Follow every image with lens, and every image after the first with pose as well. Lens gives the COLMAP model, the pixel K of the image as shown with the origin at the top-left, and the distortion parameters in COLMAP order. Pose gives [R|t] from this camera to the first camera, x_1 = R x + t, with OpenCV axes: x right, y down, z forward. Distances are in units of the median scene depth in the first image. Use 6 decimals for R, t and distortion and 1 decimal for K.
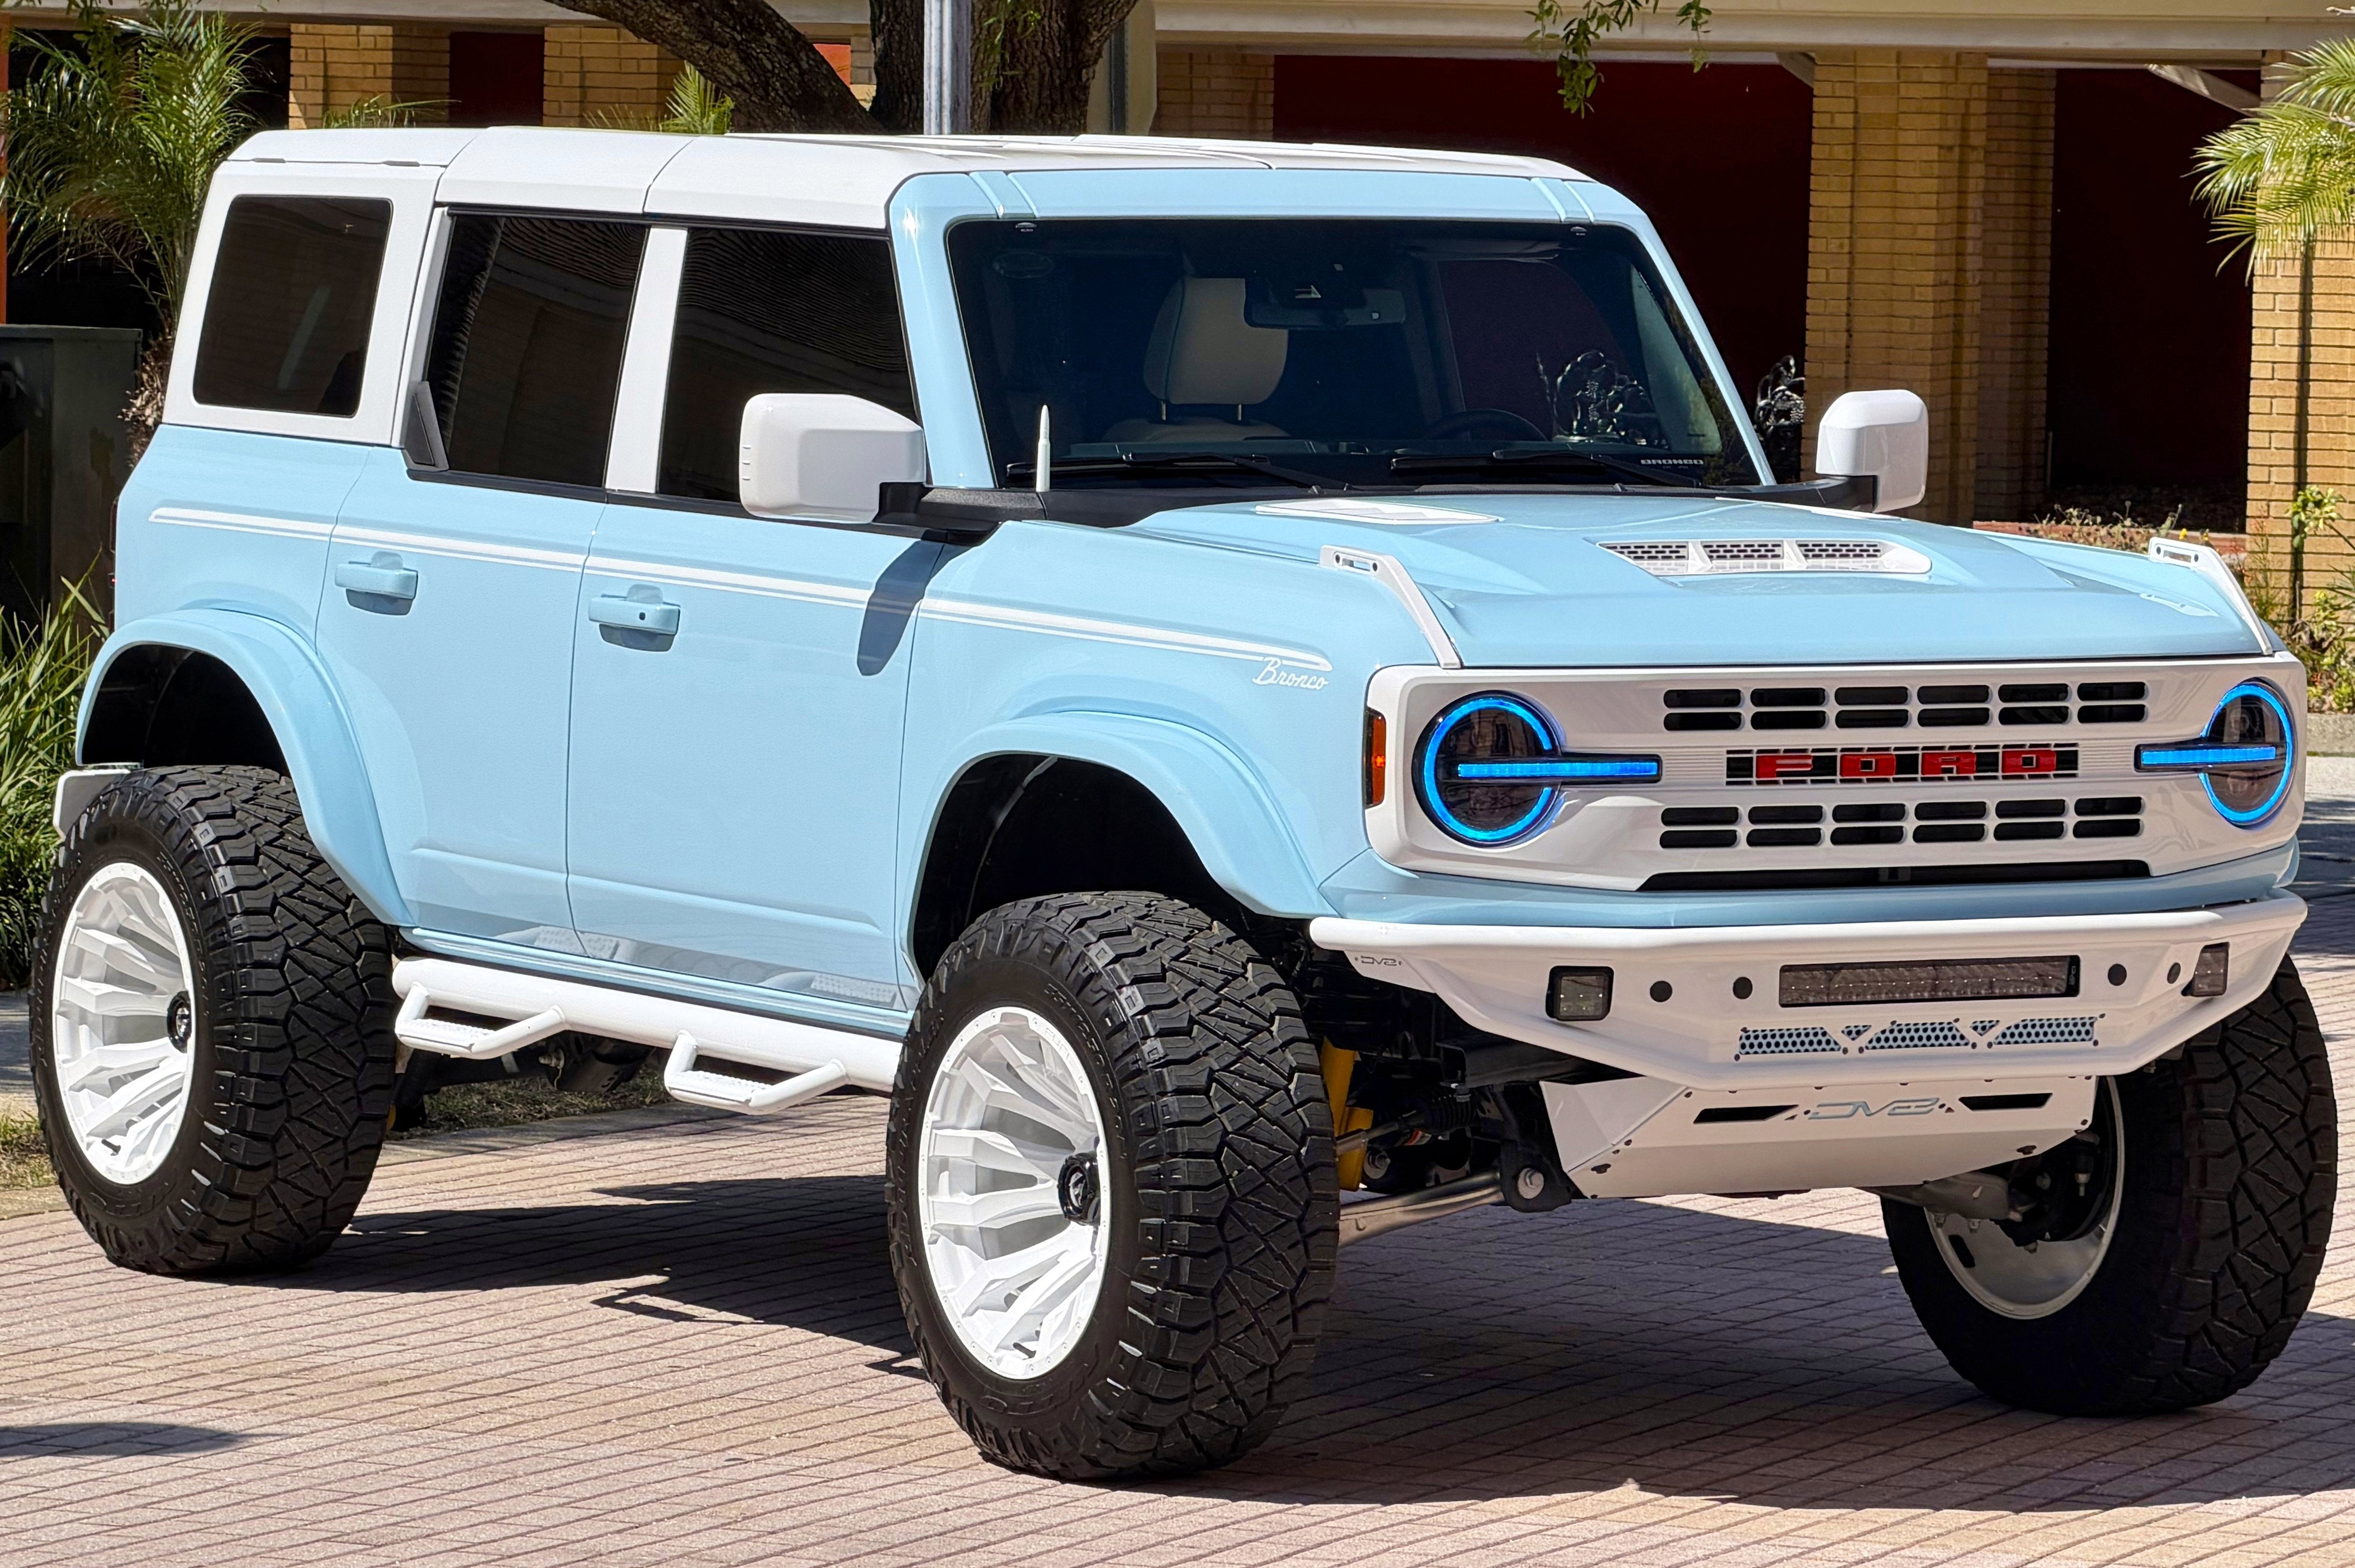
lens RADIAL K [[11700.7, 0, 1177.1], [0, 11700.7, 785.8], [0, 0, 1]] dist [0.055037, 0.000000]
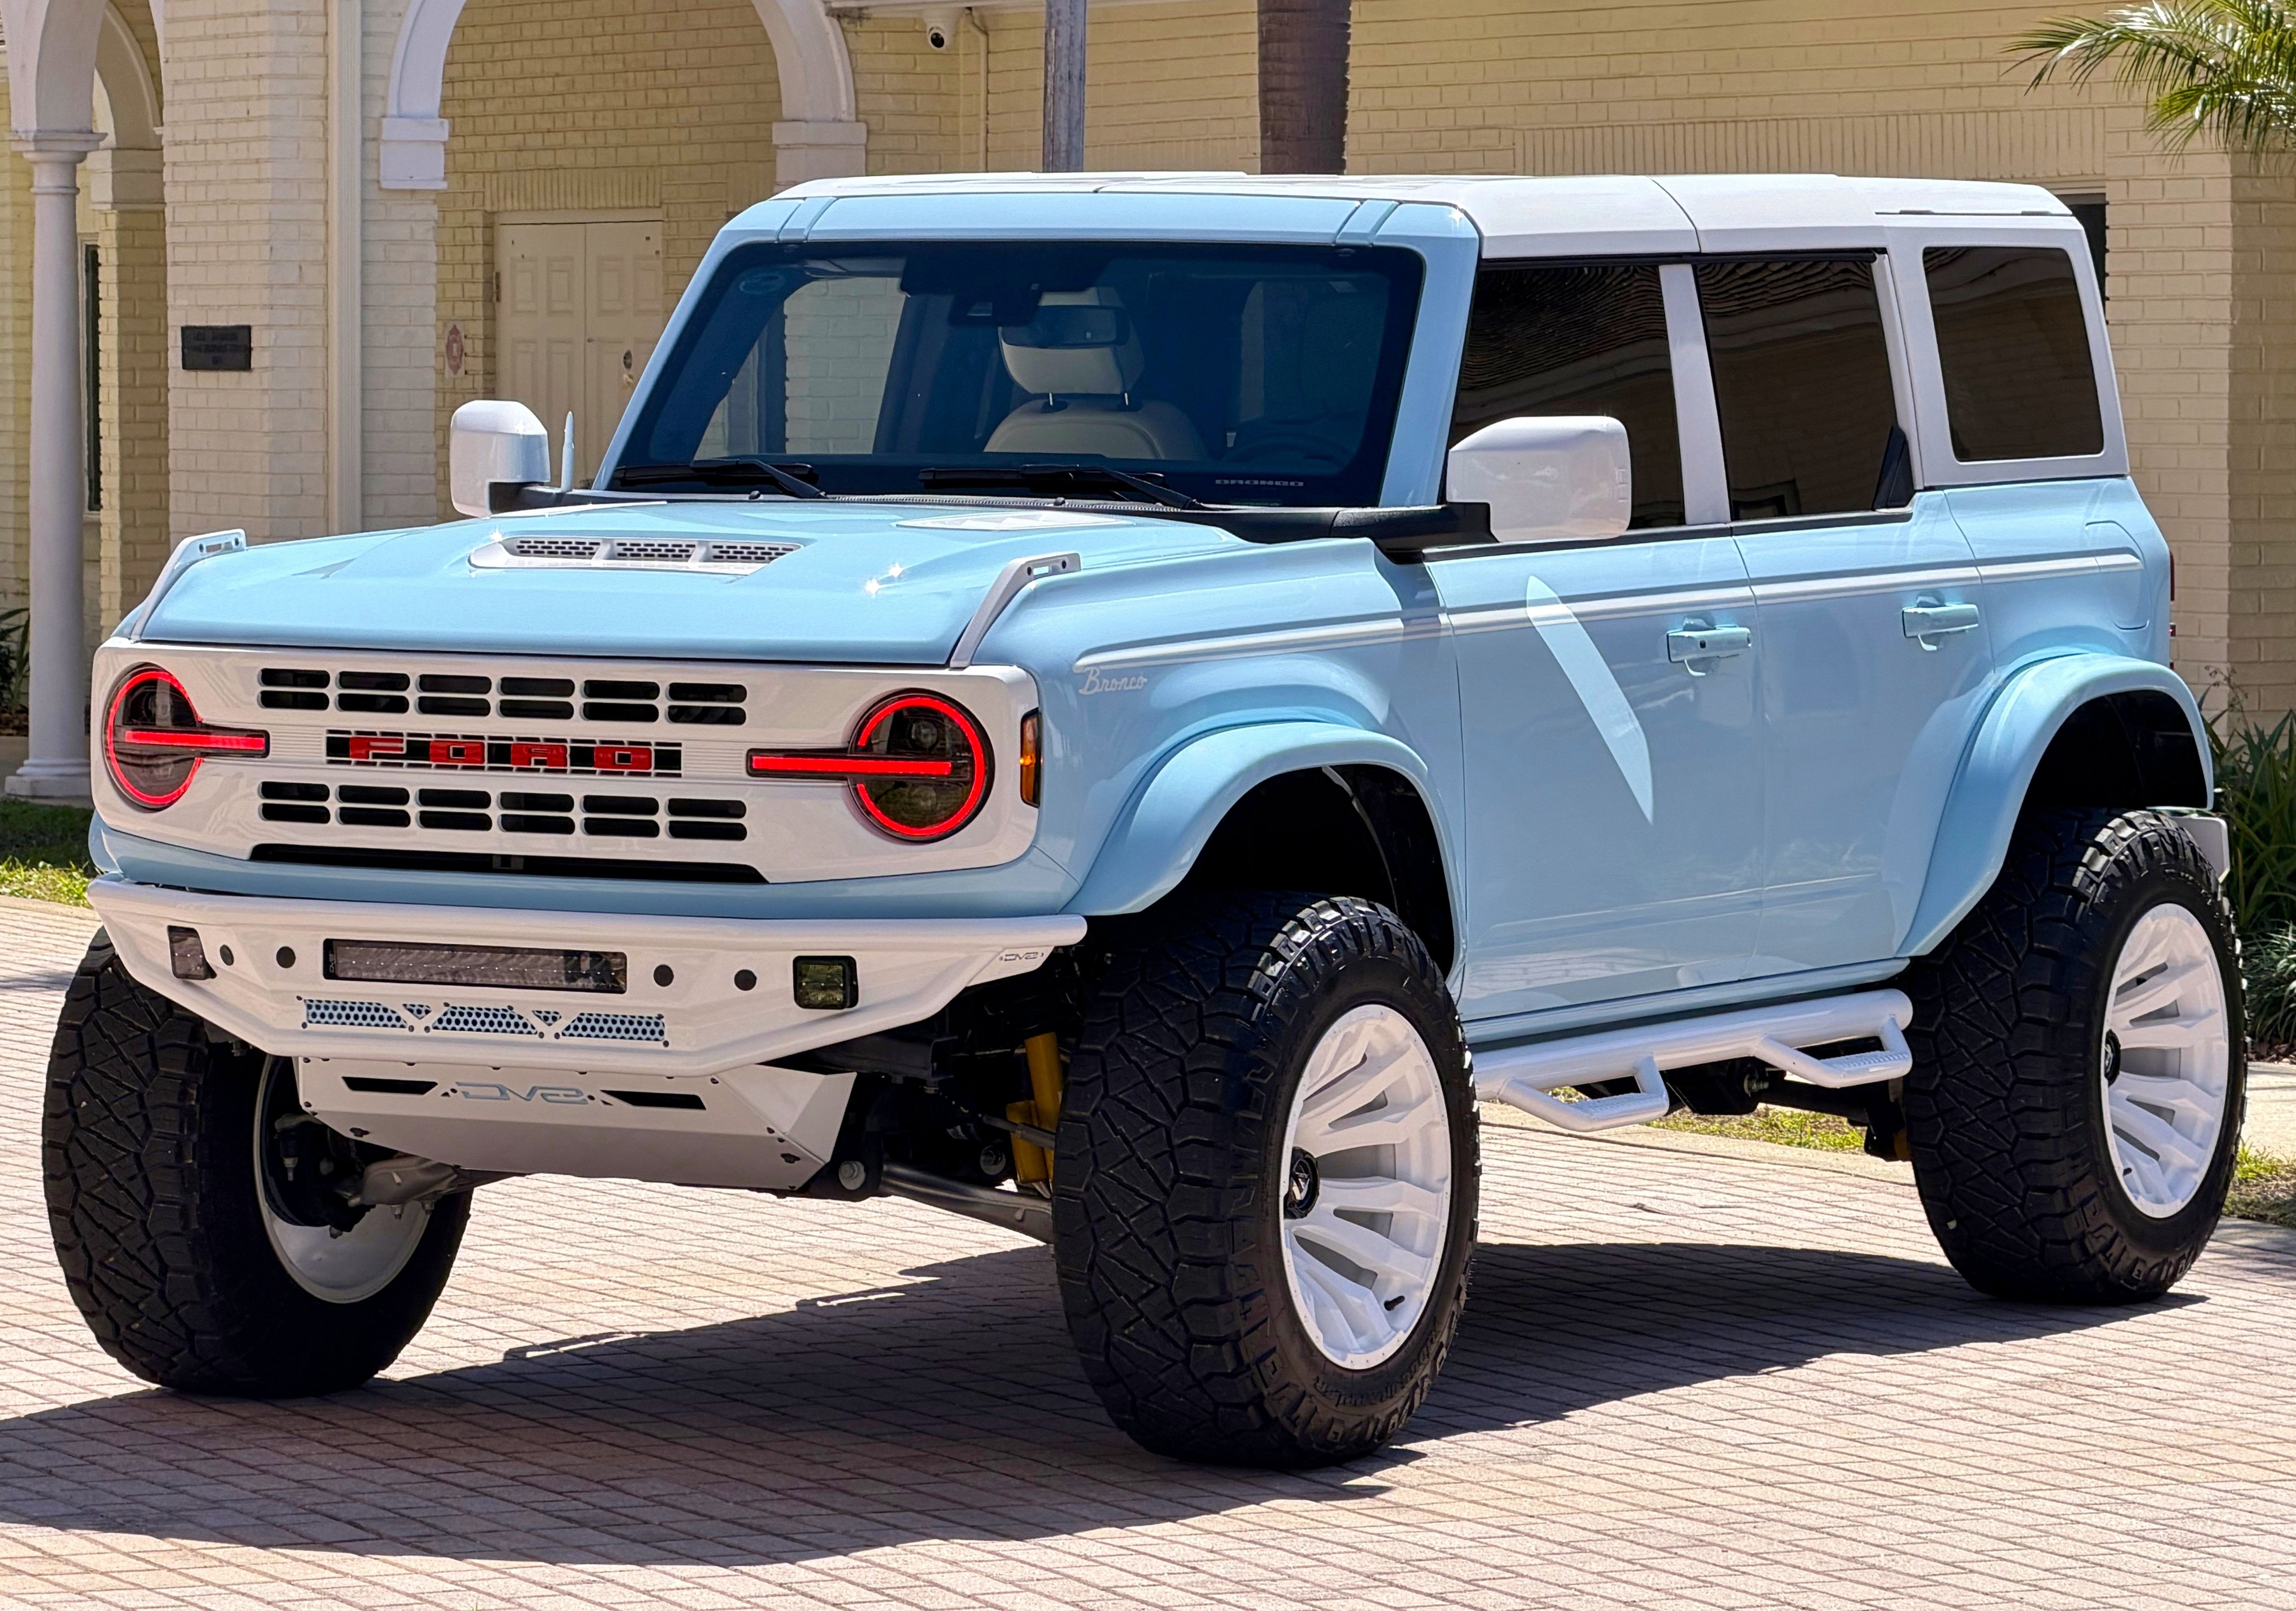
lens RADIAL K [[11540.4, 0, 1133.7], [0, 11540.4, 694.6], [0, 0, 1]] dist [0.037927, 0.000000]
pose [[0.478795, 0.026811, -0.877517, 0.953507], [-0.056031, 0.998429, -0.000067, -0.009834], [0.876137, 0.049200, 0.479545, 0.556290]]
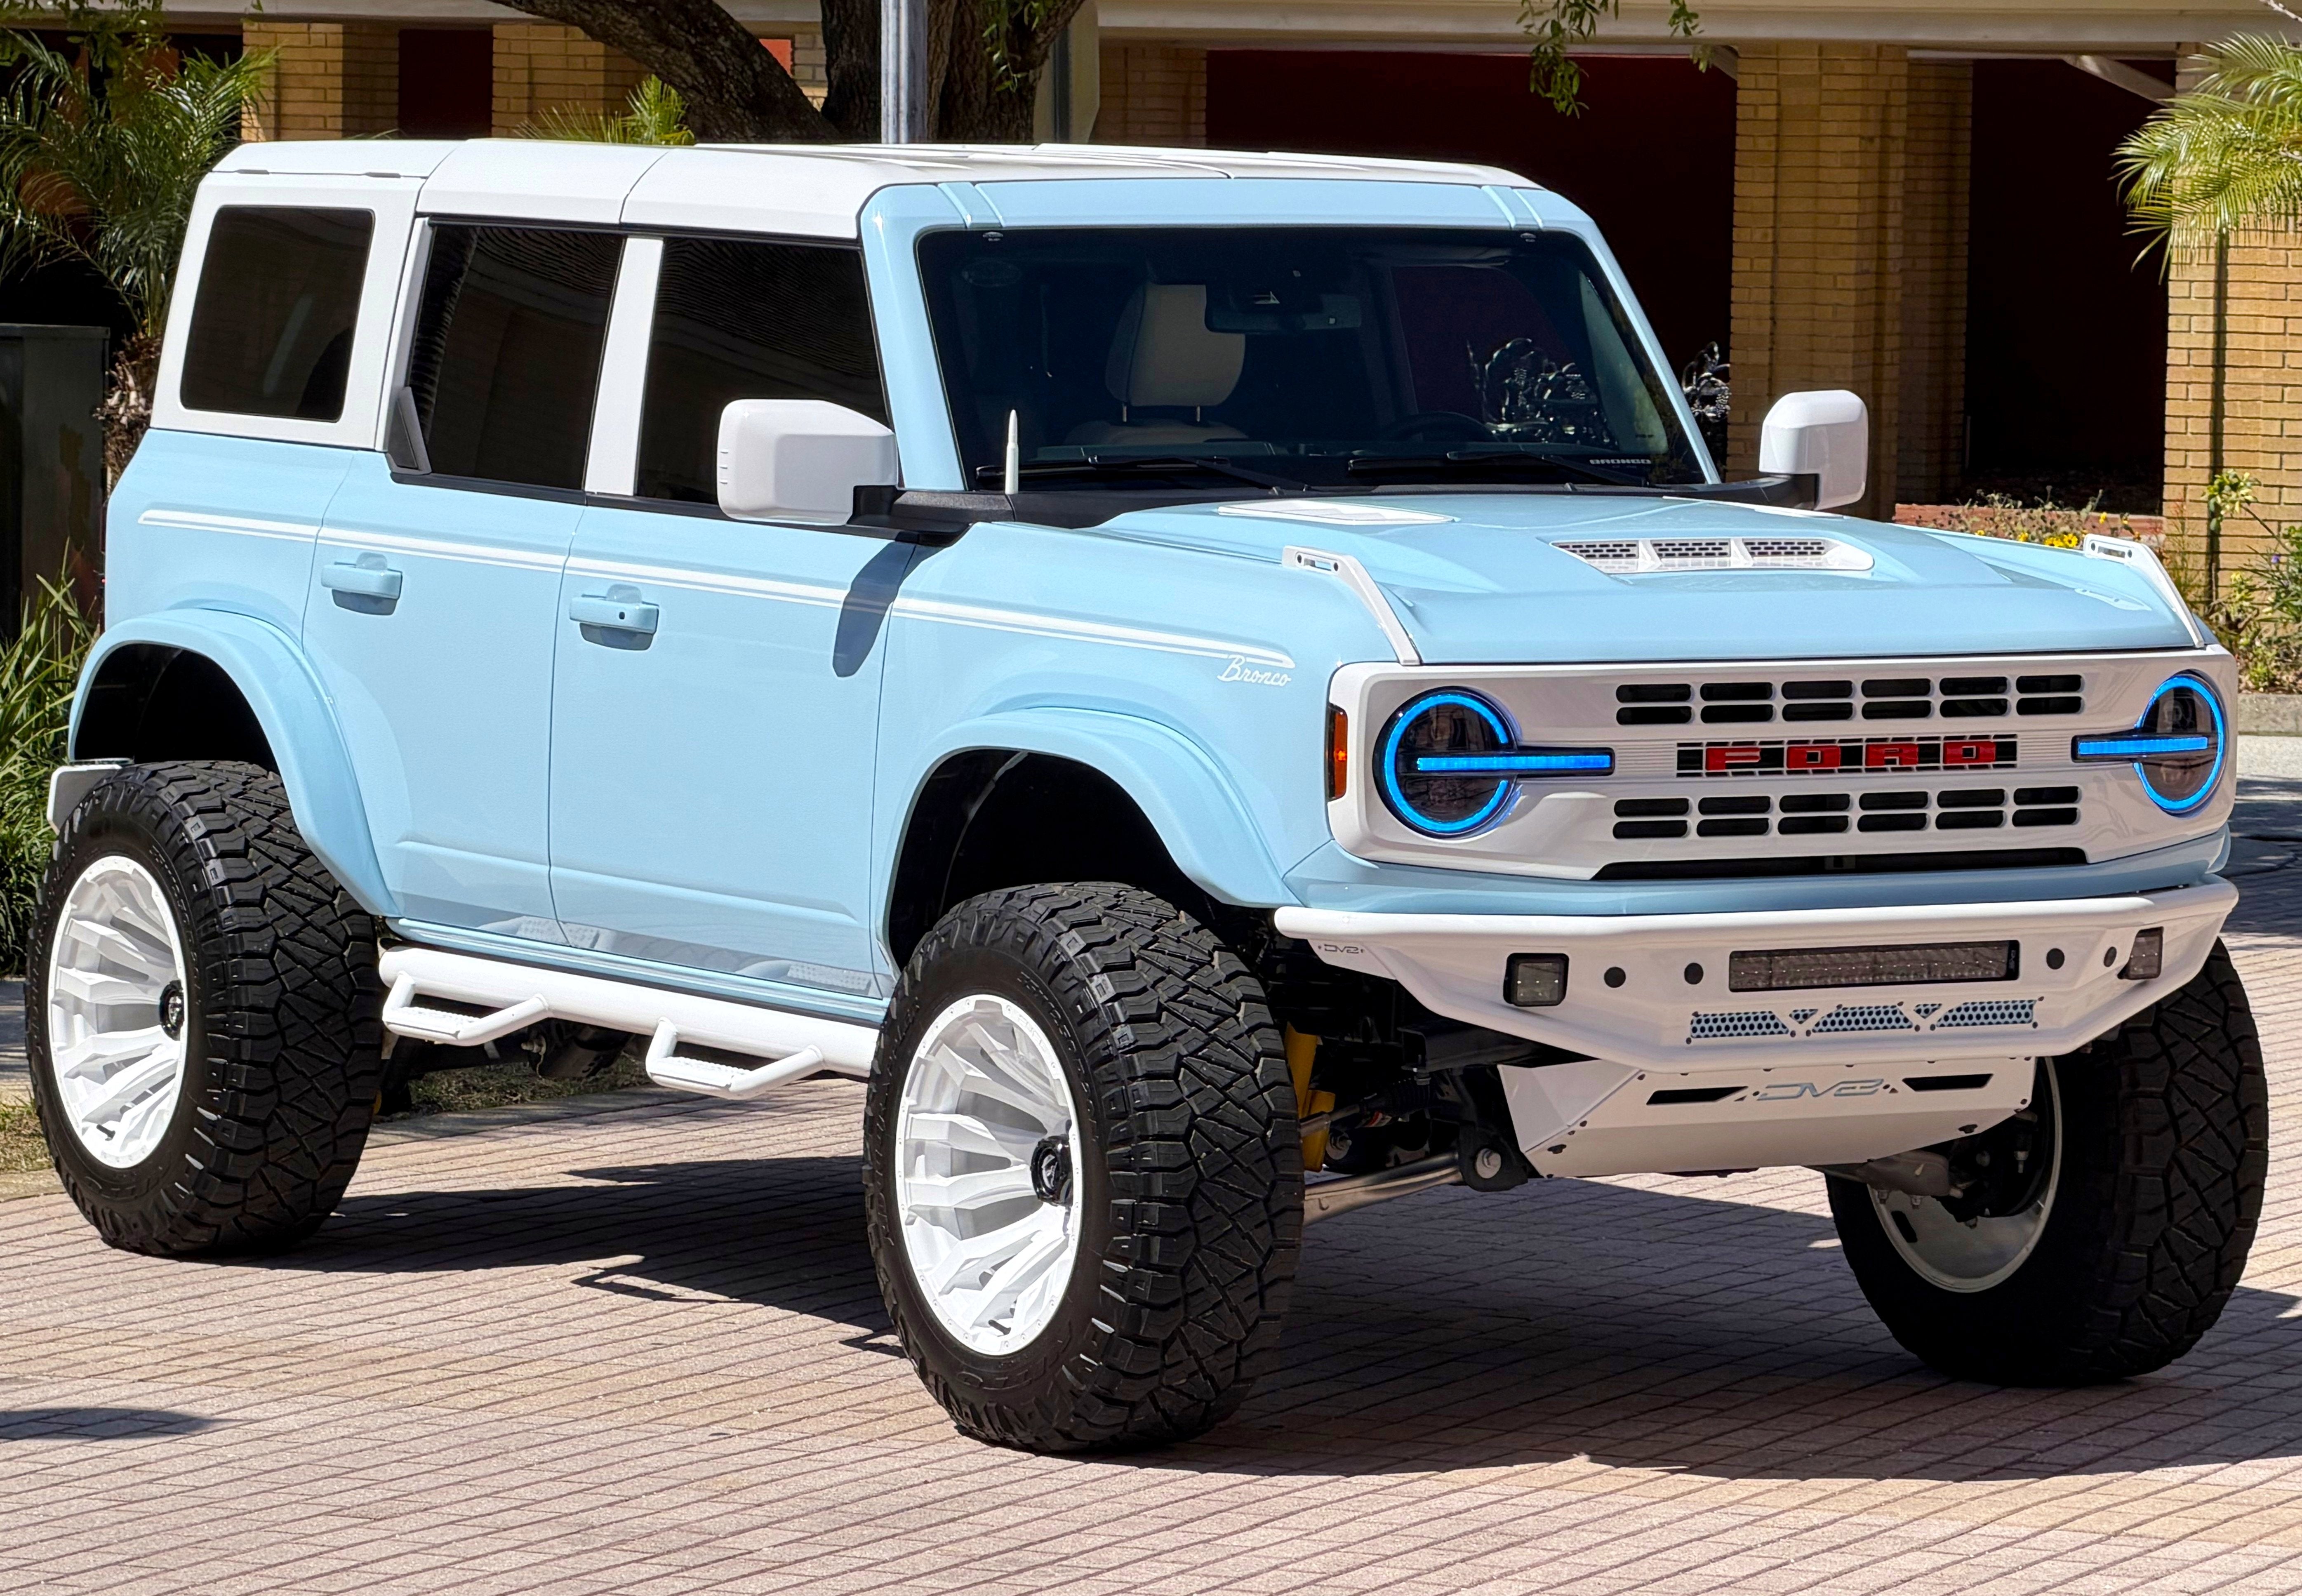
lens RADIAL K [[11538.1, 0, 1159.2], [0, 11538.1, 796.8], [0, 0, 1]] dist [0.004022, 0.000000]
pose [[0.999981, -0.003793, 0.004876, -0.003603], [0.003778, 0.999988, 0.003115, -0.001609], [-0.004888, -0.003097, 0.999983, -0.016947]]
